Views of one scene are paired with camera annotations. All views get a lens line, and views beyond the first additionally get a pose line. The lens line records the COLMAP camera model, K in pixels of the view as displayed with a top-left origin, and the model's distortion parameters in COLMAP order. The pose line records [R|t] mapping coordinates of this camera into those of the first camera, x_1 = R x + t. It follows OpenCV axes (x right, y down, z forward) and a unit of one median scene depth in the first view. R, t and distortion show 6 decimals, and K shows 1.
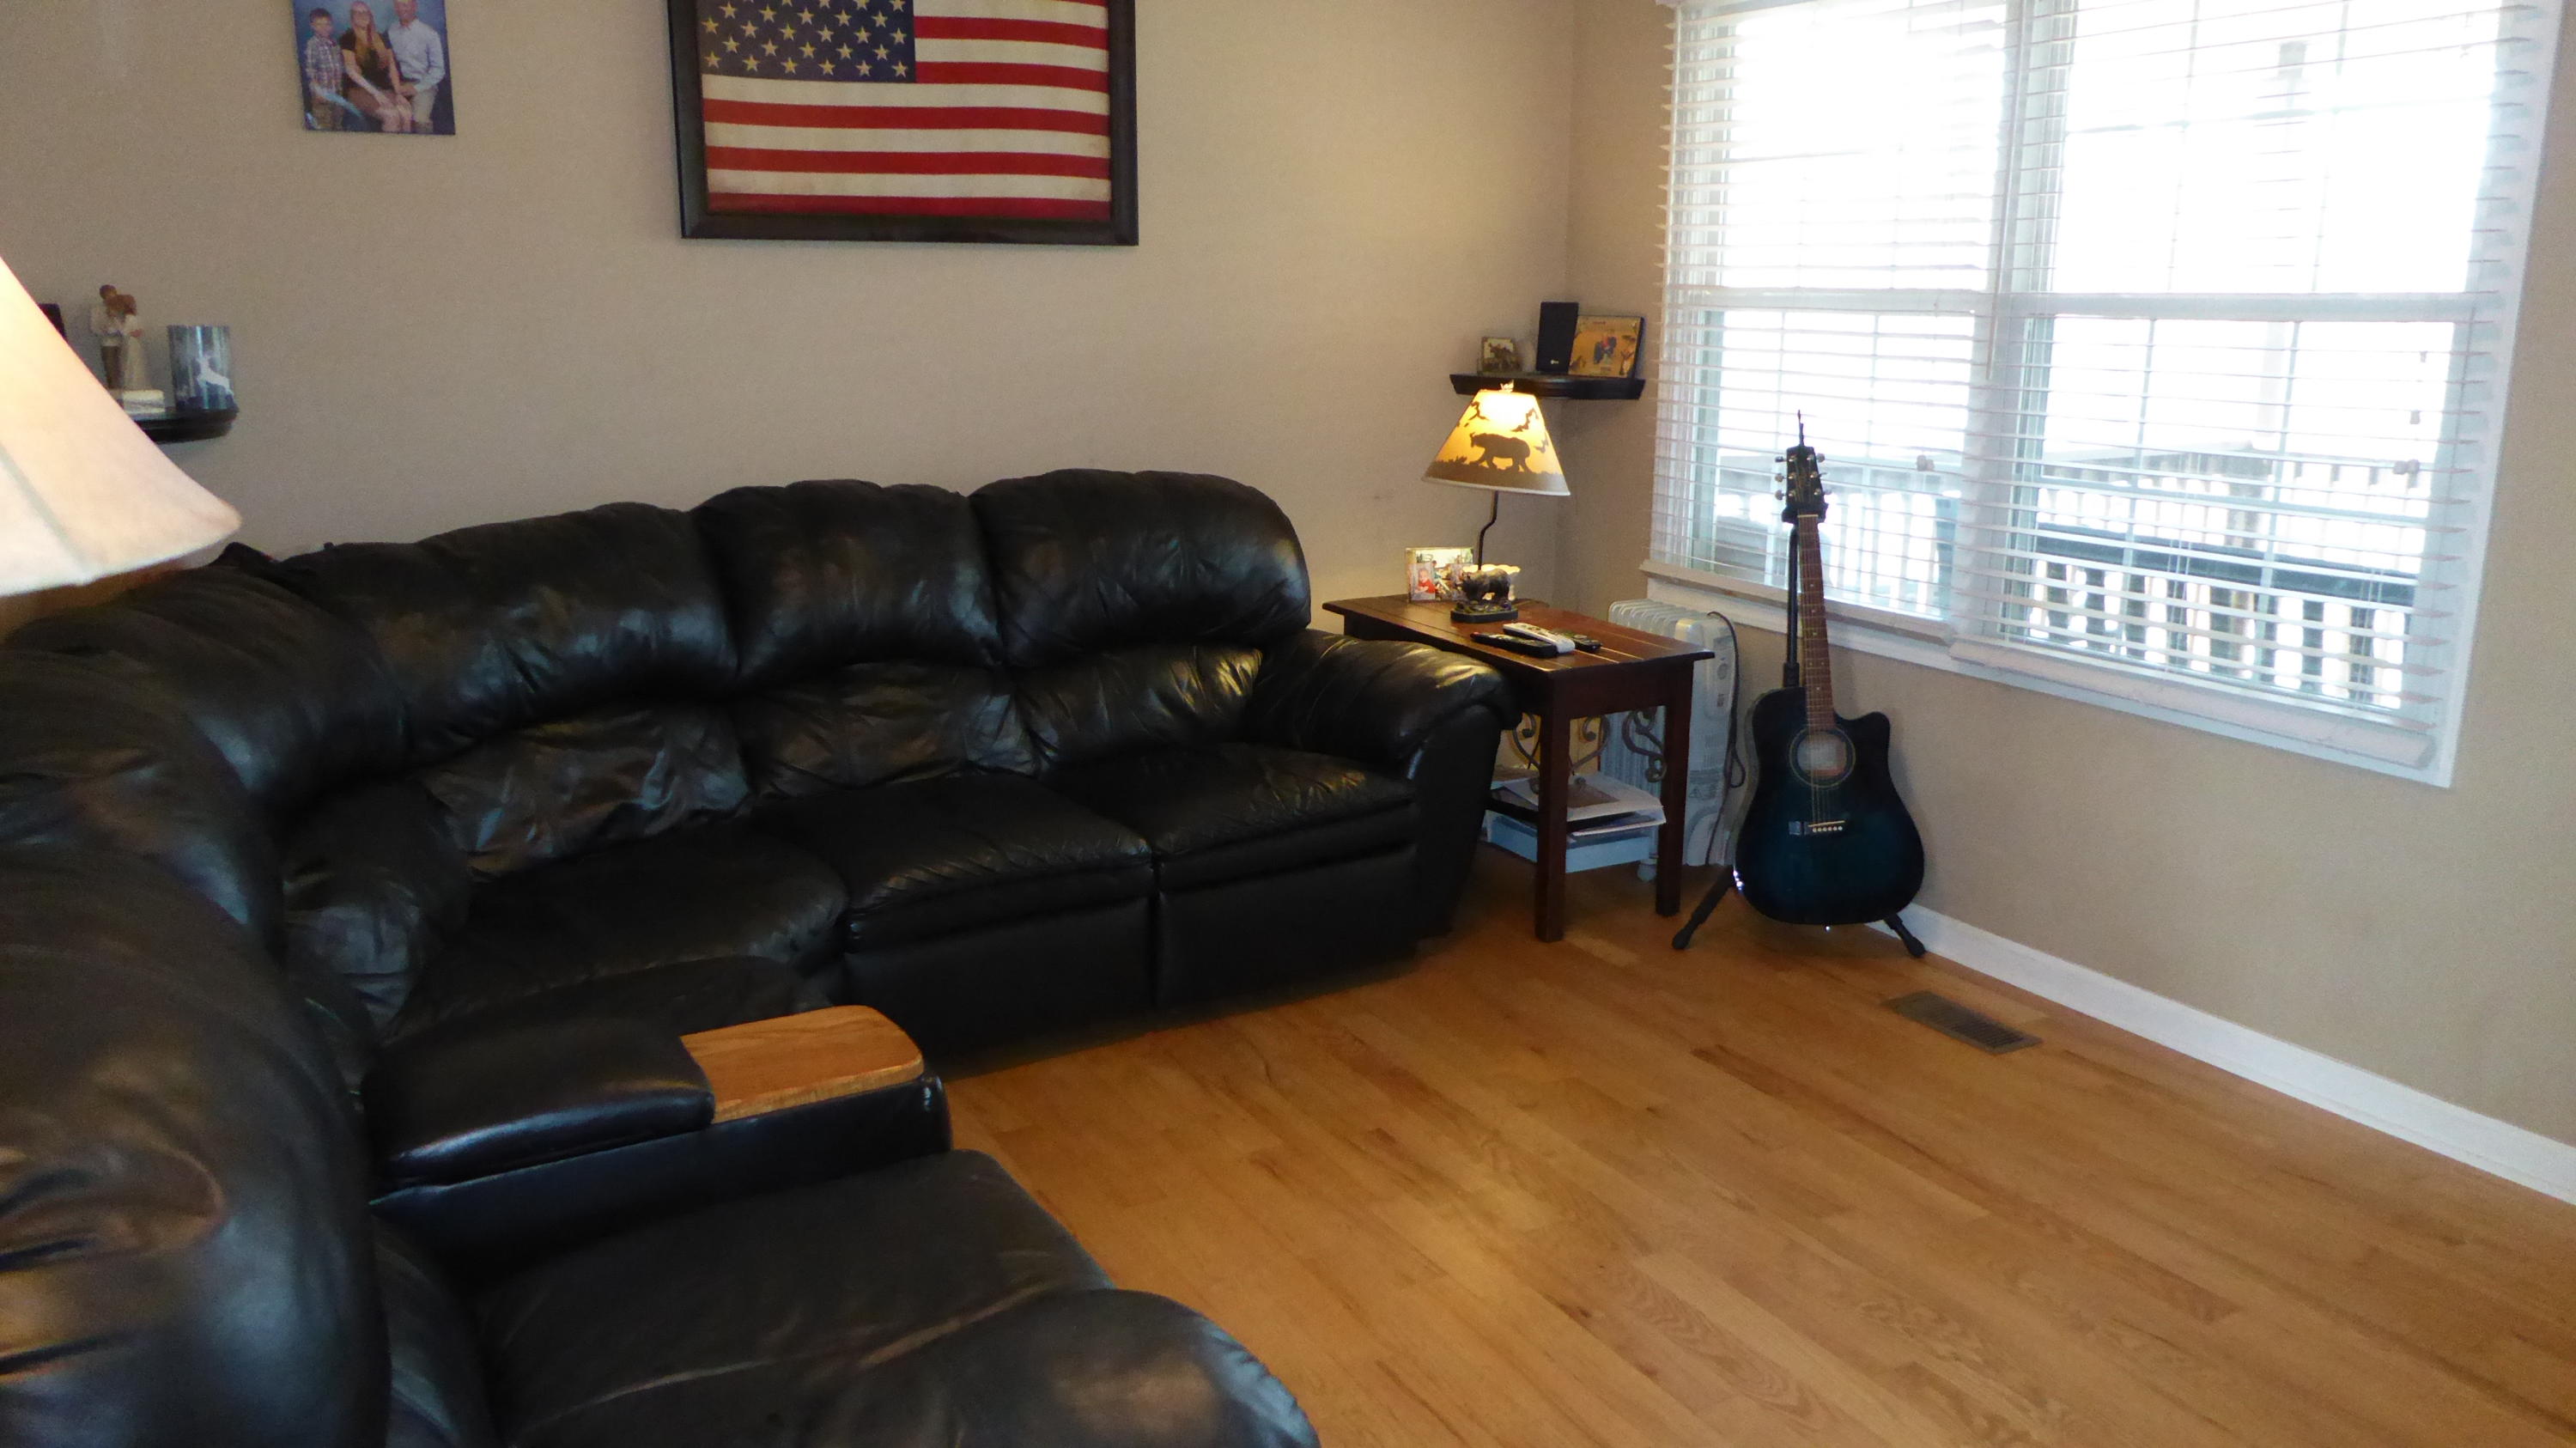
lens RADIAL K [[1828.9, 0, 1327.7], [0, 1828.9, 720.3], [0, 0, 1]] dist [-0.050247, 0.018394]
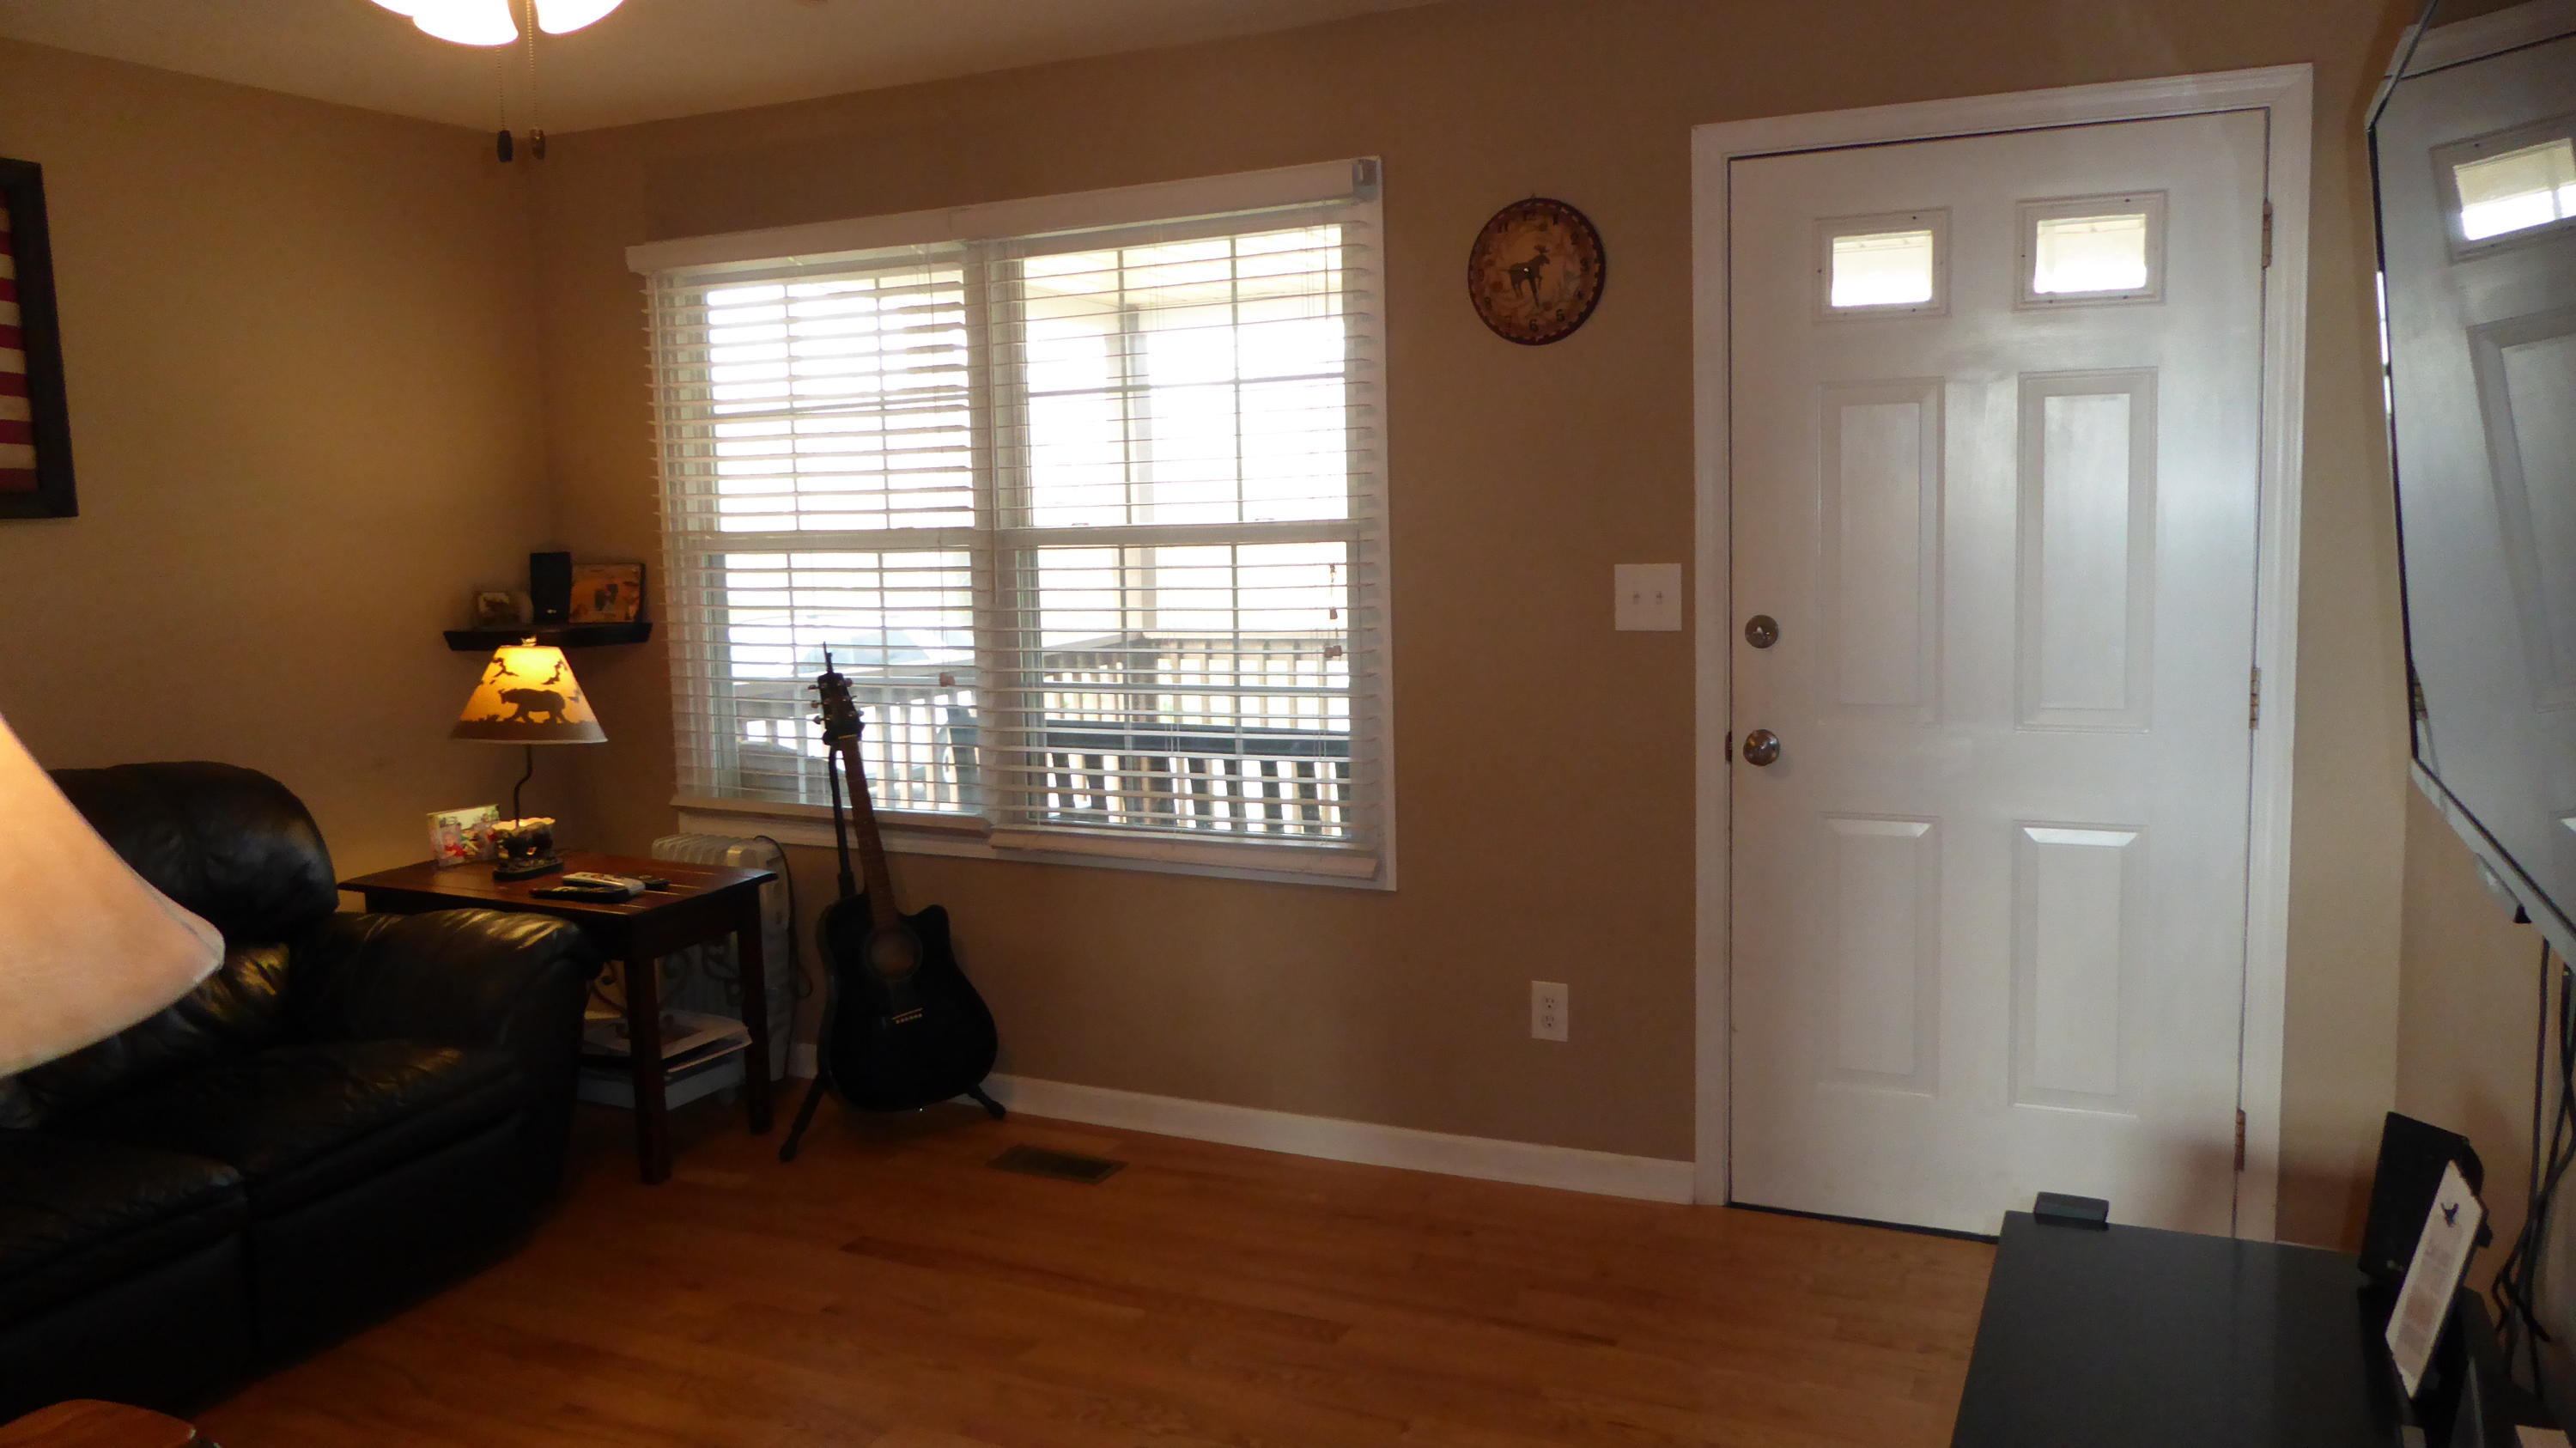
lens RADIAL K [[1828.9, 0, 1343.7], [0, 1828.9, 700.8], [0, 0, 1]] dist [-0.050247, 0.018394]
pose [[0.808083, -0.092059, 0.581830, -0.136761], [0.162547, 0.984212, -0.070031, -0.008946], [-0.566197, 0.151166, 0.810290, -0.060505]]
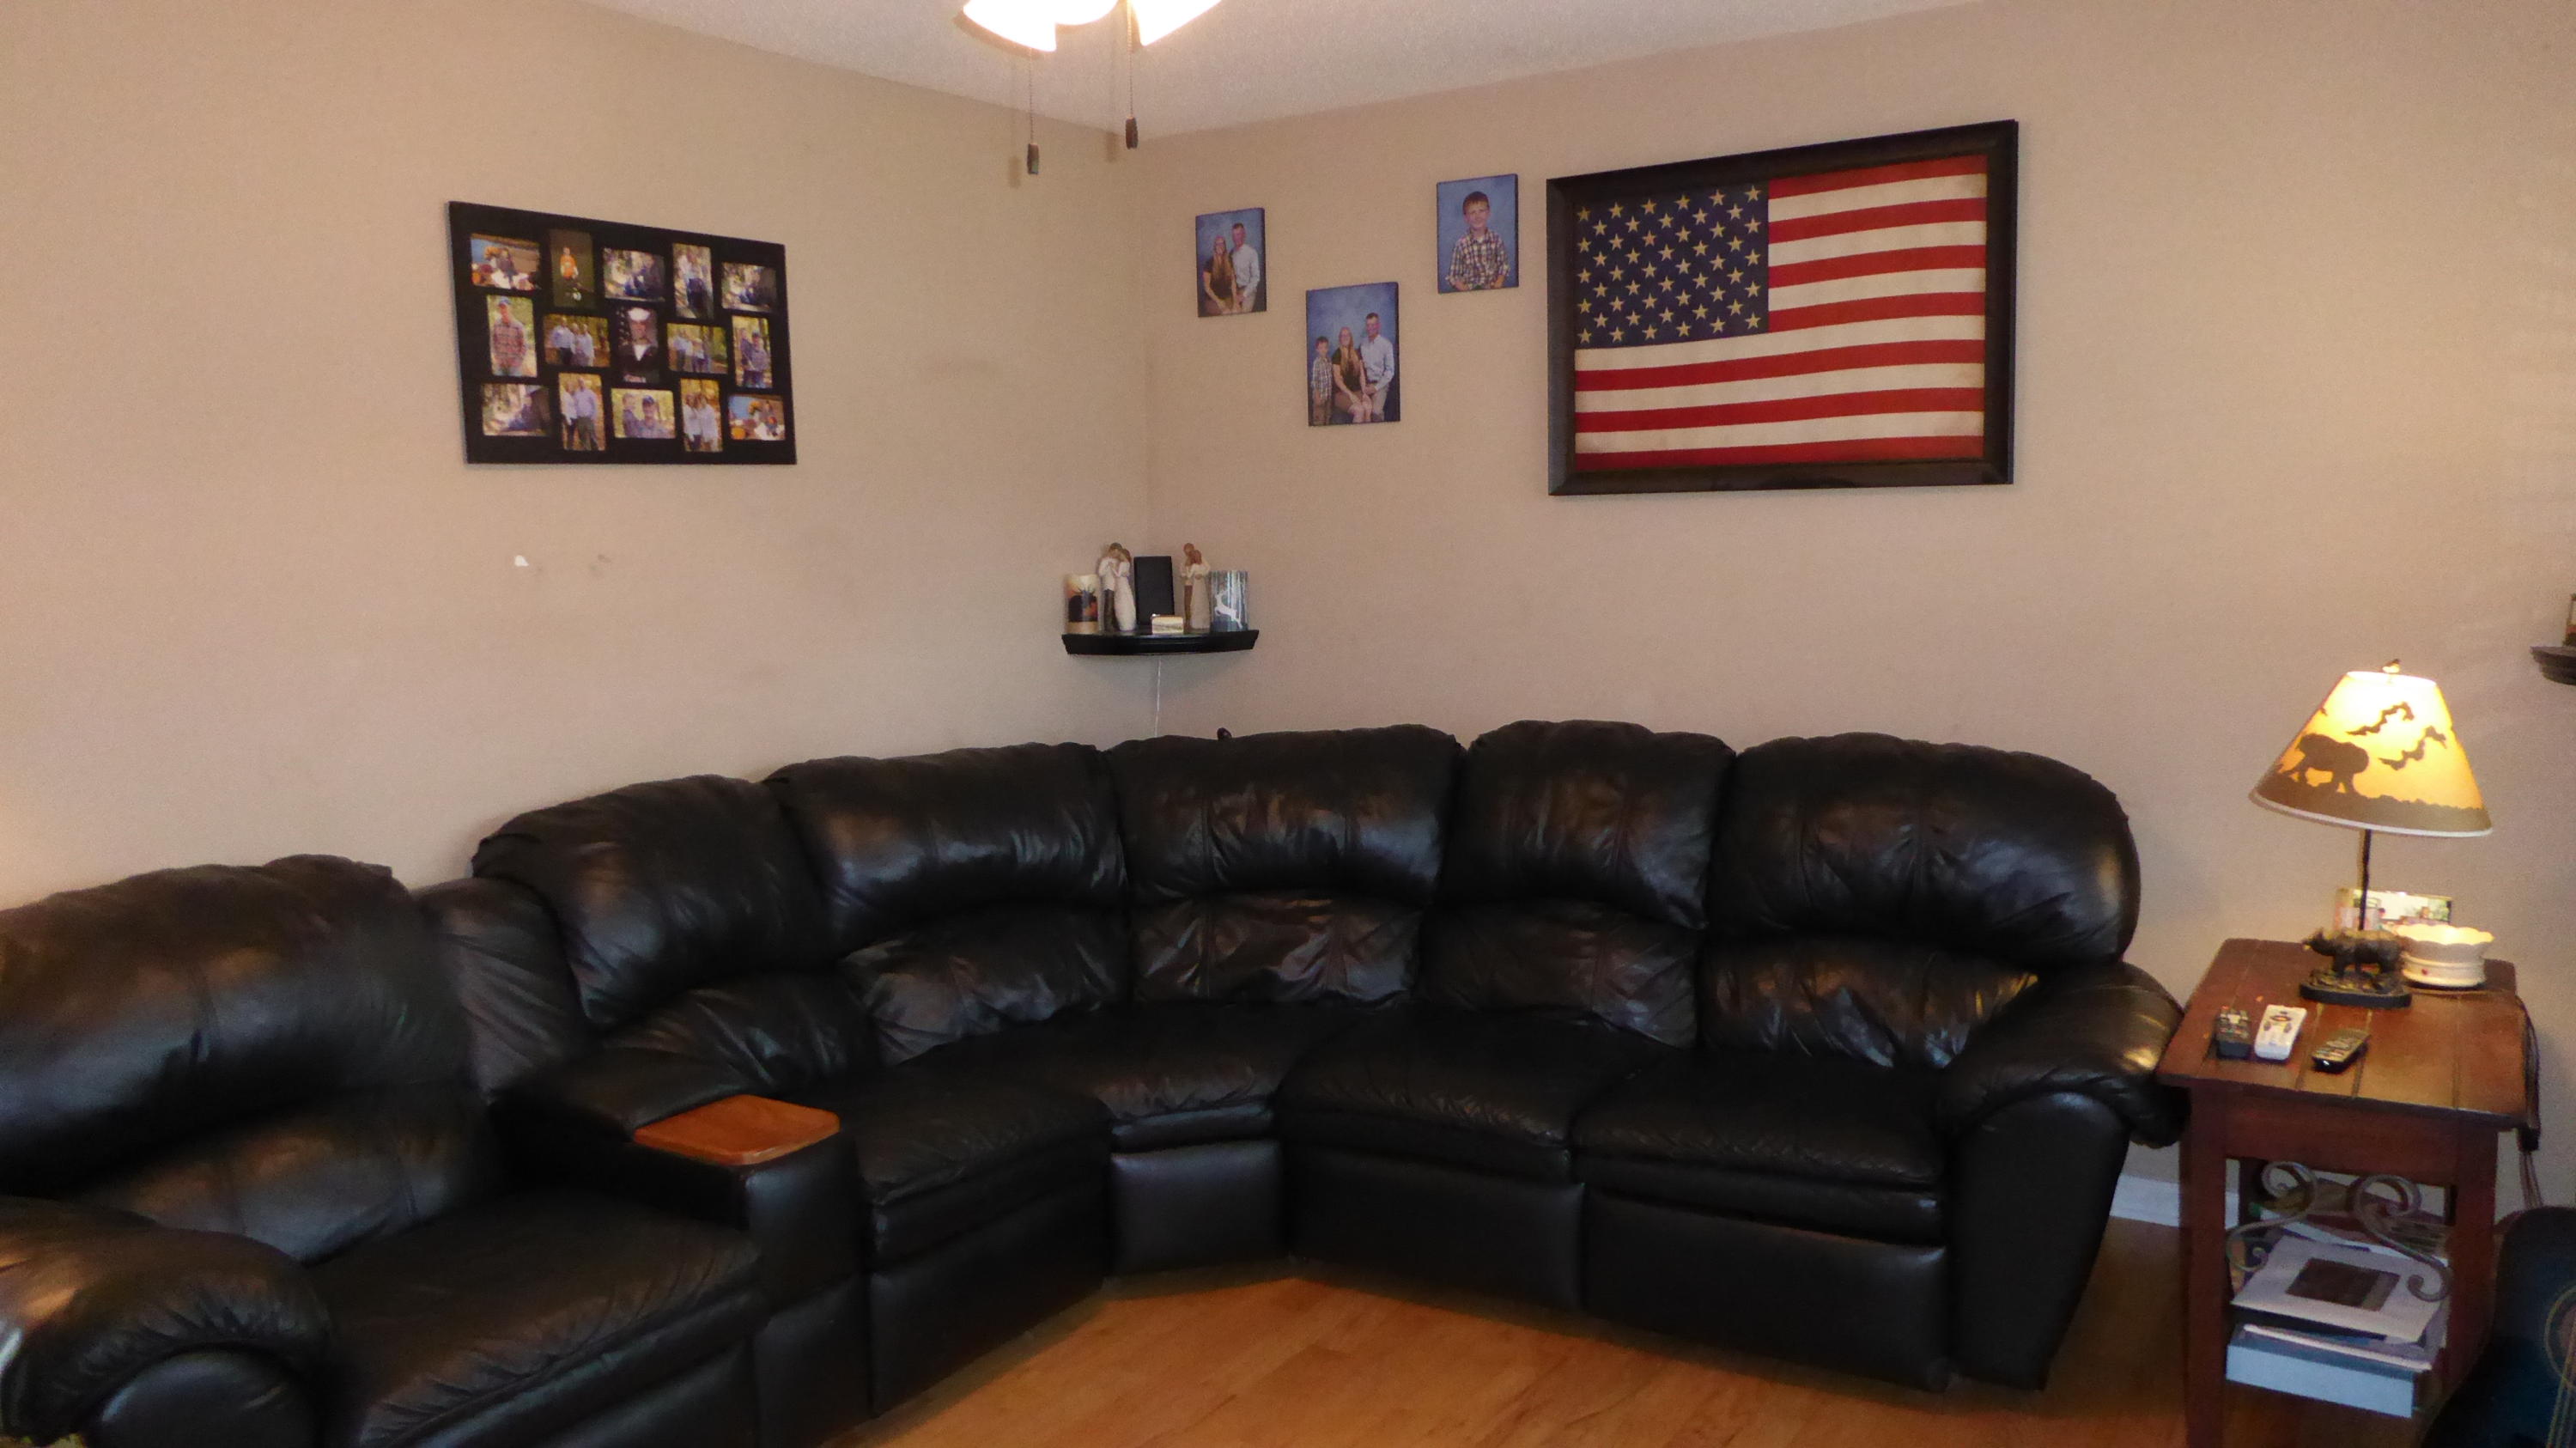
lens RADIAL K [[1828.9, 0, 1303.5], [0, 1828.9, 723.7], [0, 0, 1]] dist [-0.050247, 0.018394]
pose [[0.448611, 0.080877, -0.890060, 0.585819], [-0.176696, 0.984265, 0.000378, -0.101717], [0.876086, 0.157101, 0.455843, 0.376459]]
